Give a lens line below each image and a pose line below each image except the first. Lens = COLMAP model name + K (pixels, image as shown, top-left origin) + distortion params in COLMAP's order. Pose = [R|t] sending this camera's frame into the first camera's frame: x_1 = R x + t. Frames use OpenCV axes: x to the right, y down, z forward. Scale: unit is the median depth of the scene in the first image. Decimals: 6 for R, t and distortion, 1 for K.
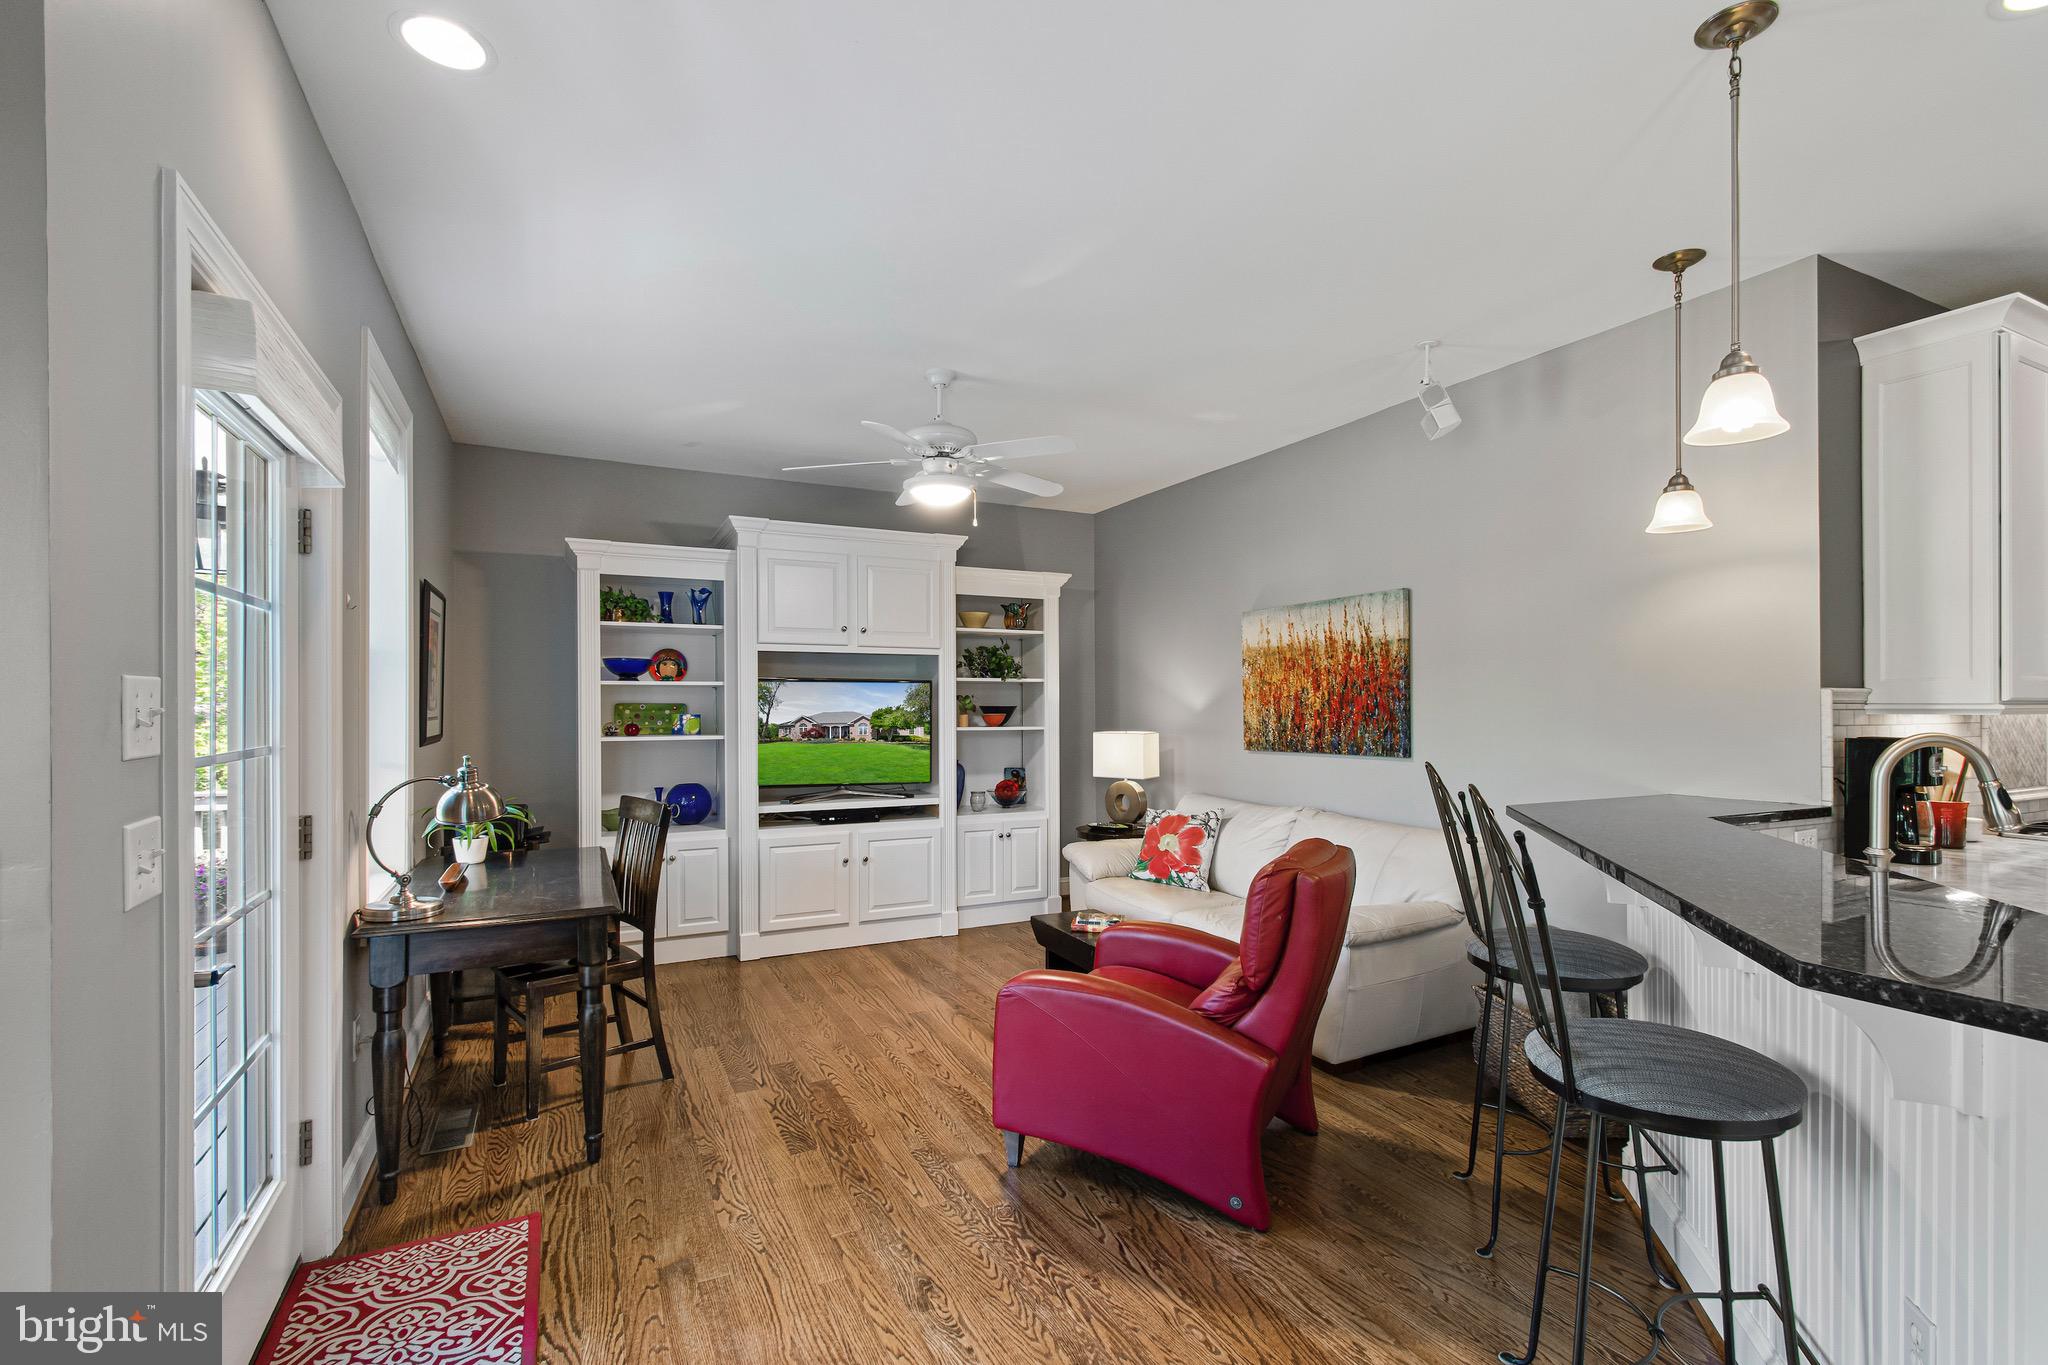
lens RADIAL K [[874.1, 0, 1019.1], [0, 874.1, 704.0], [0, 0, 1]] dist [0.001373, -0.000006]
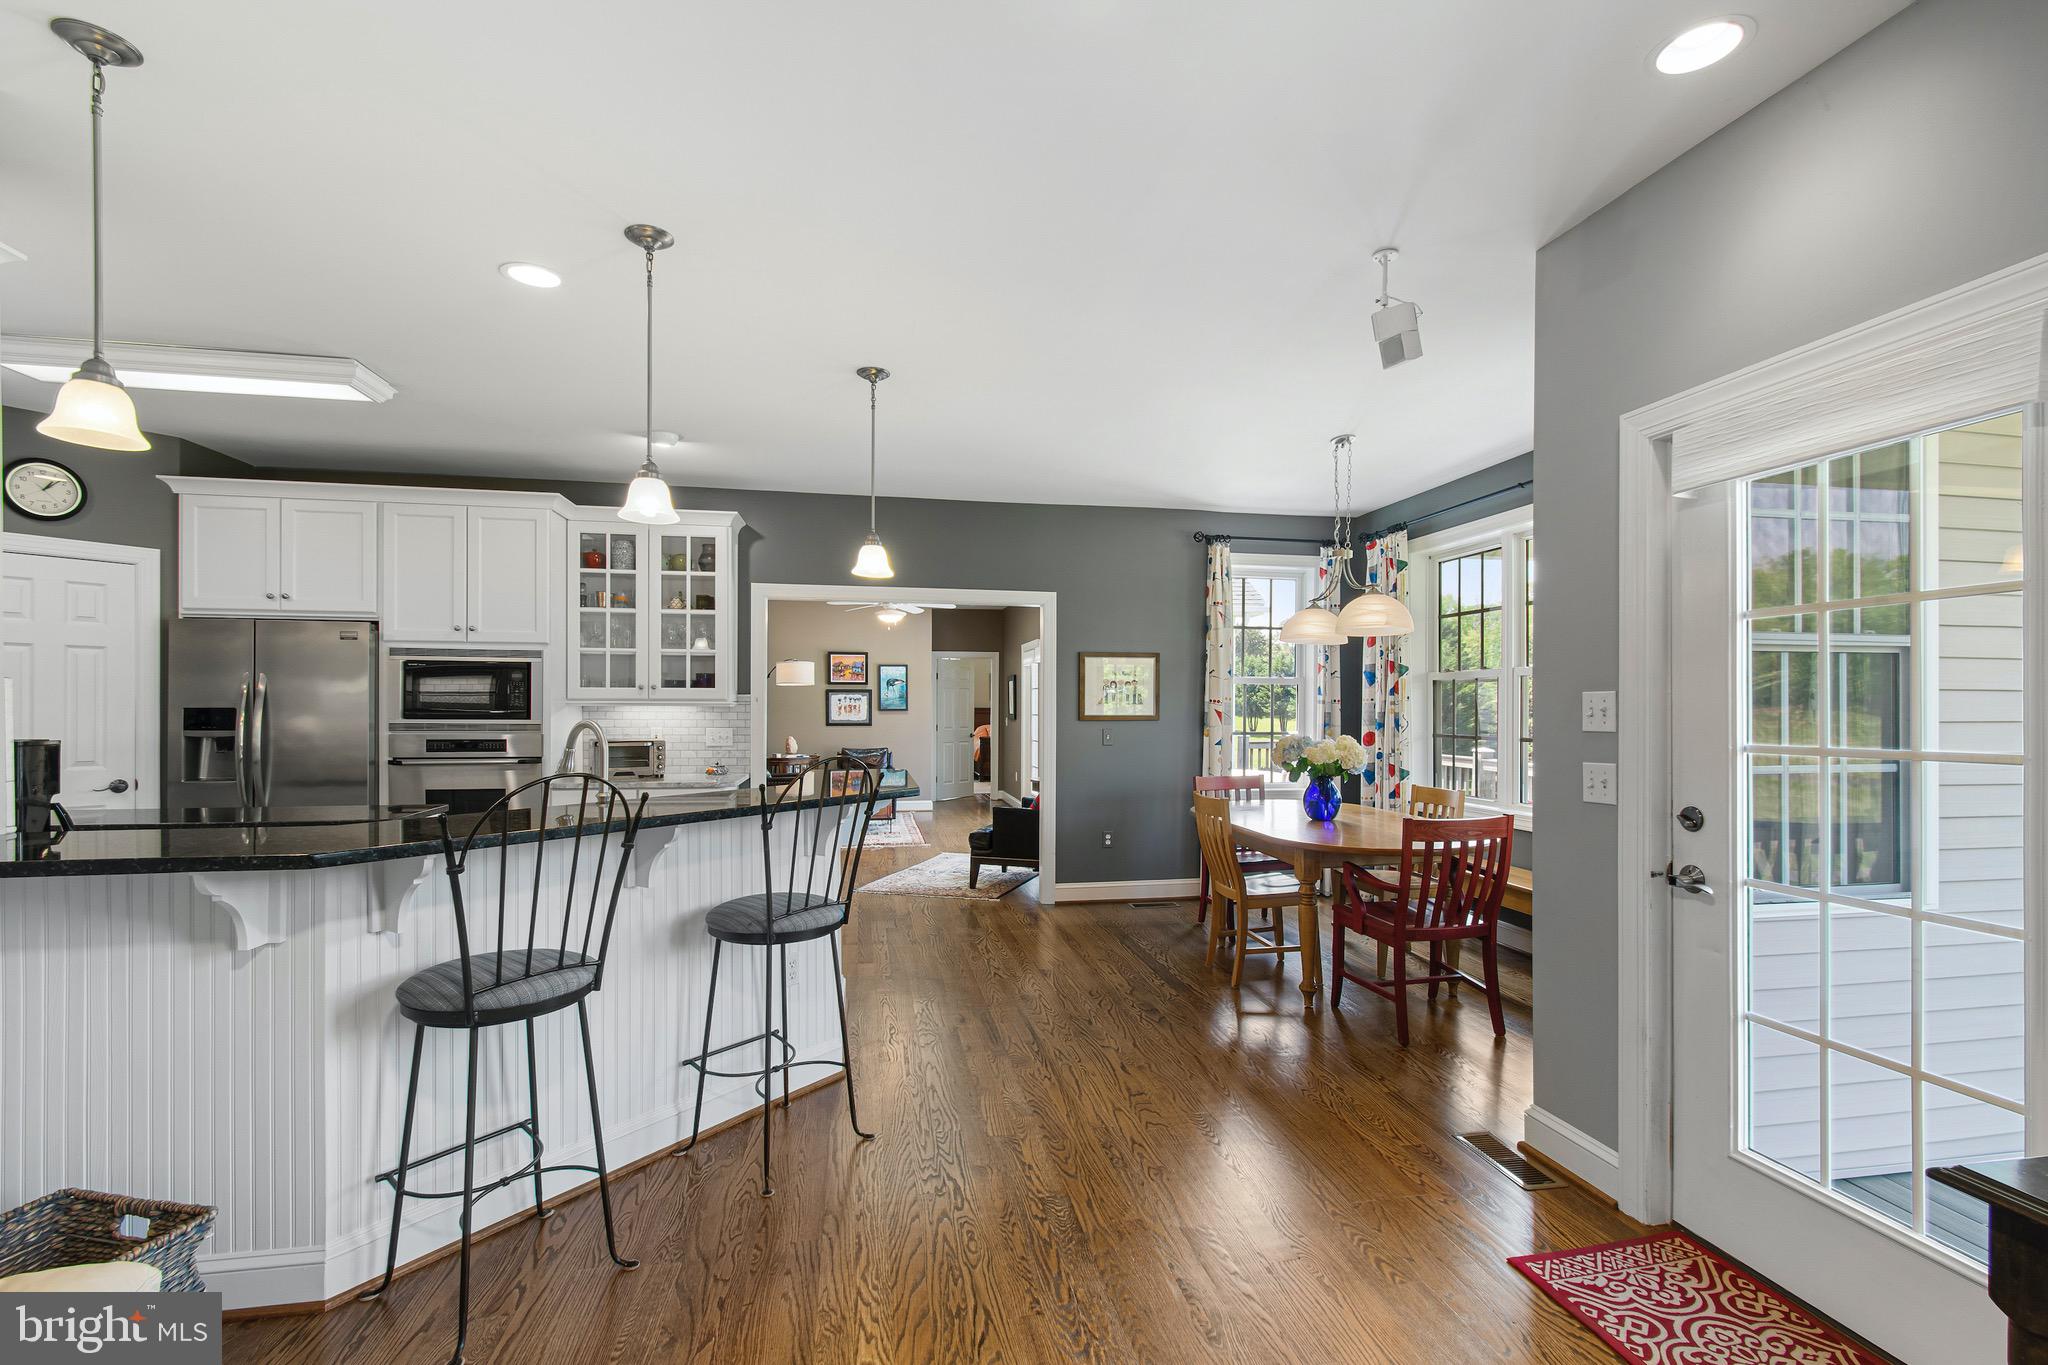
lens RADIAL K [[874.1, 0, 1019.1], [0, 874.1, 704.0], [0, 0, 1]] dist [0.001373, -0.000006]
pose [[-0.956544, -0.001123, 0.291587, -0.190513], [-0.003062, 0.999976, -0.006191, 0.007268], [-0.291573, -0.006815, -0.956524, 2.078476]]
